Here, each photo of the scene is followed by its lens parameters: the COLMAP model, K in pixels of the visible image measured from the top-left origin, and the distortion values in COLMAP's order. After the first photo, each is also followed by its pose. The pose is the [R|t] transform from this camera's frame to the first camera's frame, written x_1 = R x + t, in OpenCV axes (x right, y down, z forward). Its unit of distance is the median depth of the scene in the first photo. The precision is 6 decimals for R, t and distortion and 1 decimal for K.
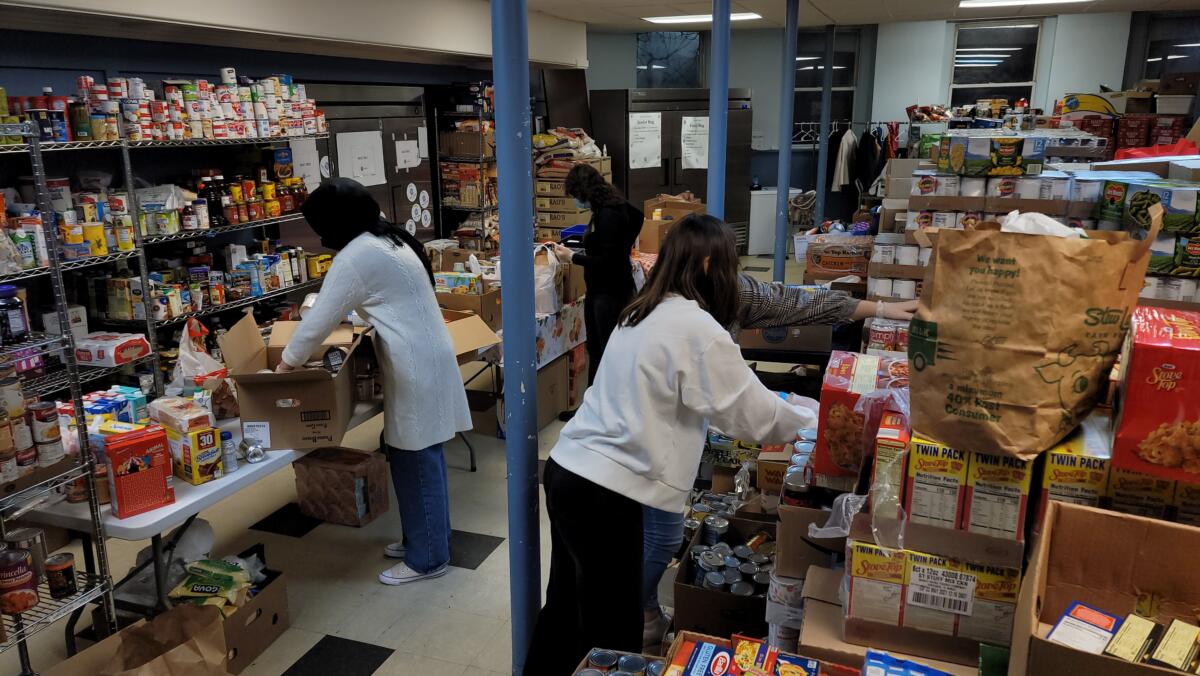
lens RADIAL K [[876.9, 0, 600.7], [0, 876.9, 327.1], [0, 0, 1]] dist [0.084760, -0.002082]
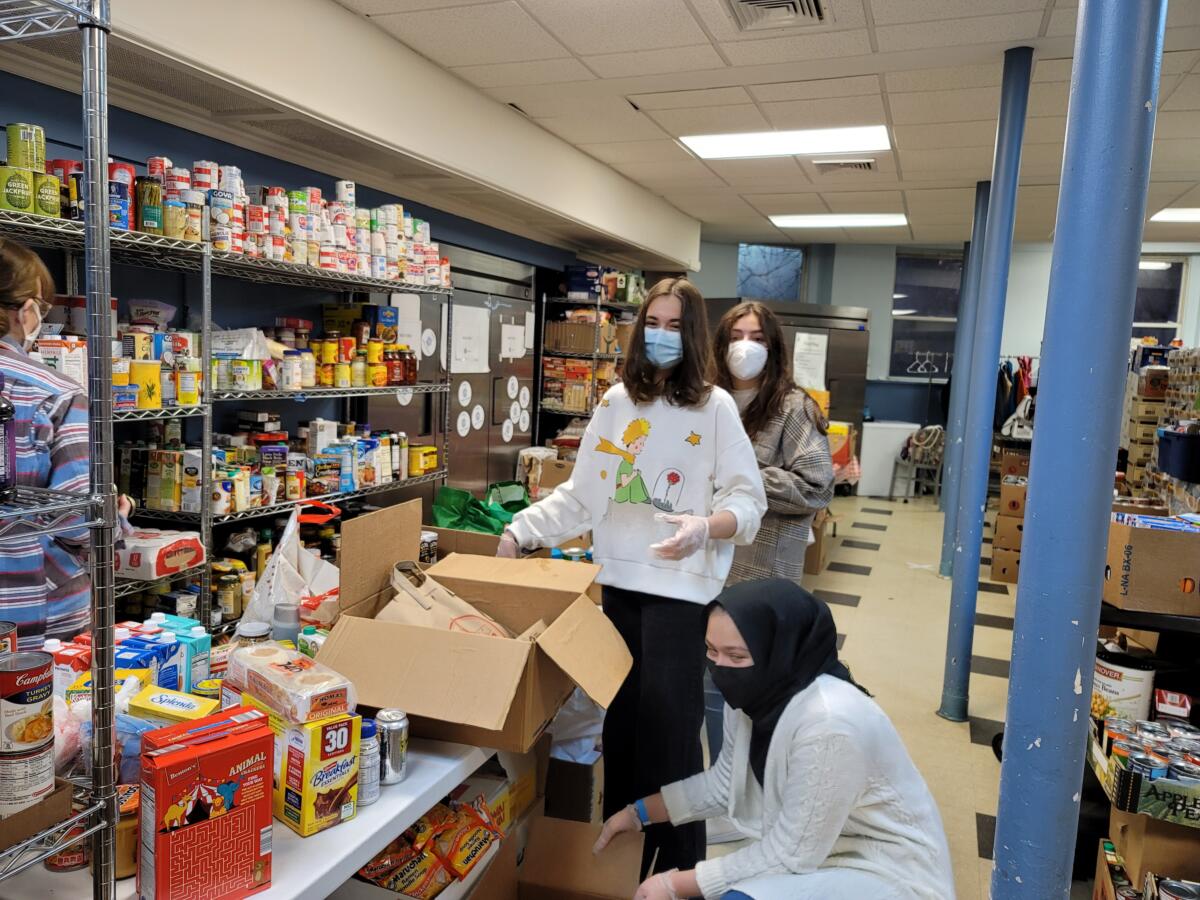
lens RADIAL K [[877.2, 0, 600.9], [0, 877.2, 445.8], [0, 0, 1]] dist [0.091281, -0.080121]
pose [[0.998296, 0.057403, -0.010476, -0.182813], [-0.058305, 0.988406, -0.140194, 0.016515], [0.002307, 0.140566, 0.990069, 0.299871]]
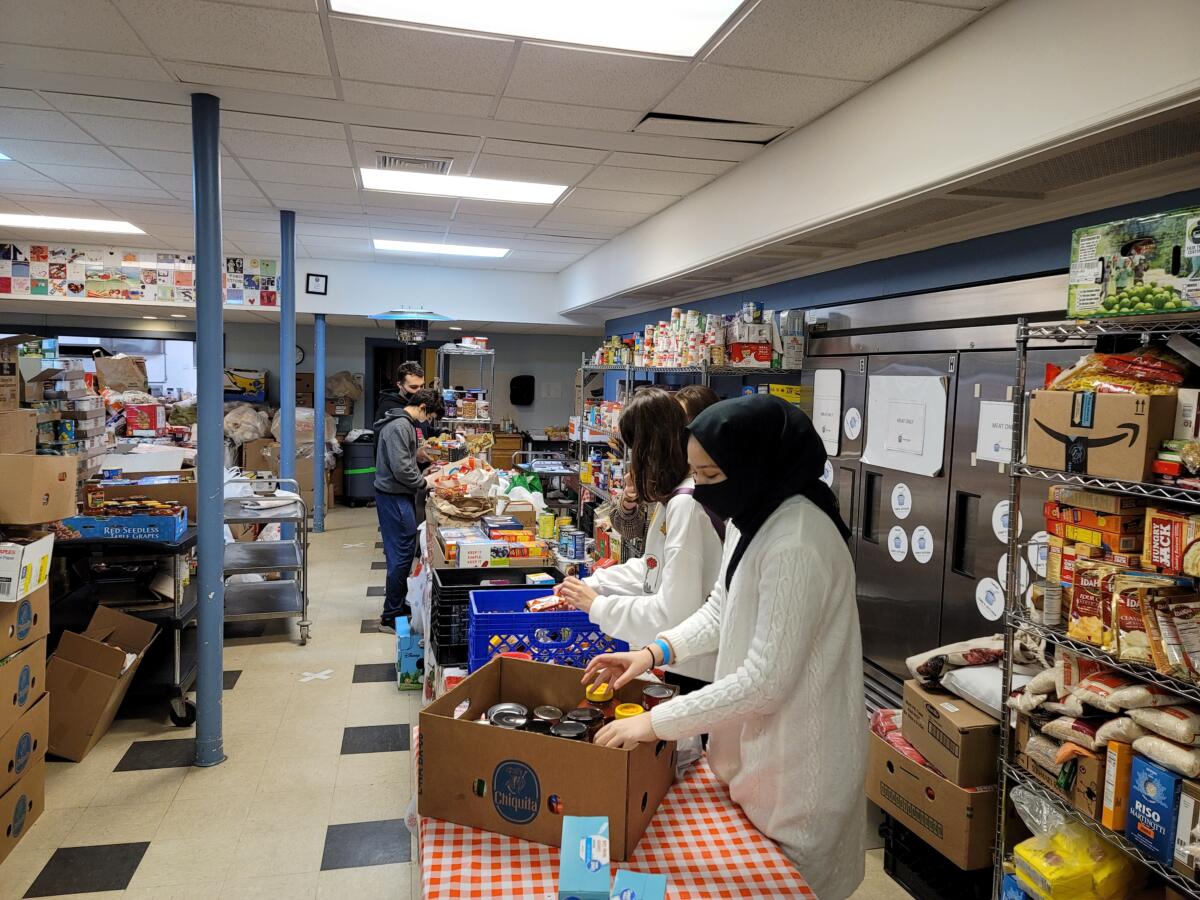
lens RADIAL K [[874.8, 0, 594.2], [0, 874.8, 449.5], [0, 0, 1]] dist [0.097393, -0.086099]
pose [[-0.839109, 0.033269, -0.542945, 0.277545], [-0.153776, 0.942906, 0.295434, -0.425611], [0.521775, 0.331394, -0.786085, 1.848424]]
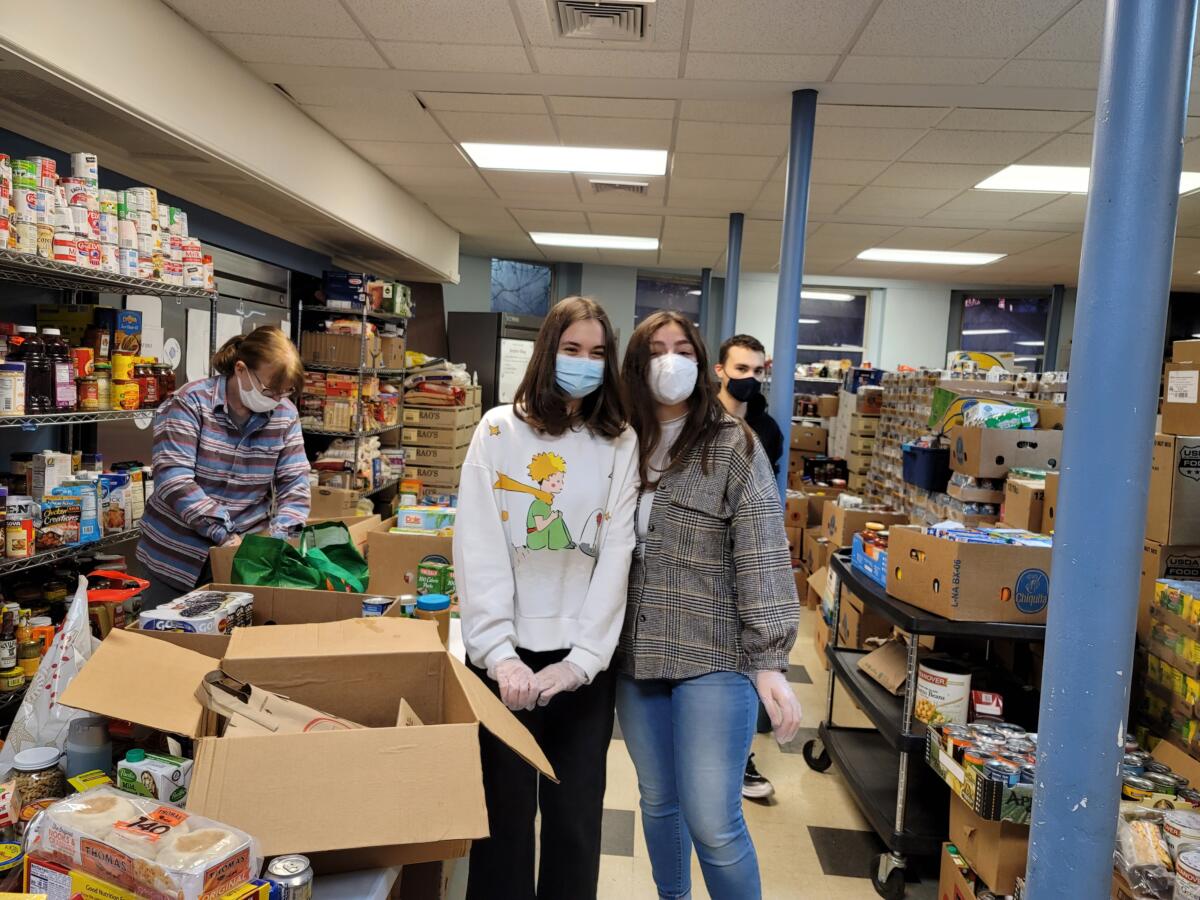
lens RADIAL K [[875.0, 0, 603.7], [0, 875.0, 442.8], [0, 0, 1]] dist [0.068432, -0.035783]
pose [[0.952205, 0.041438, 0.302634, -0.256850], [0.009700, 0.986154, -0.165547, -0.000180], [-0.305304, 0.160570, 0.938619, 0.365012]]
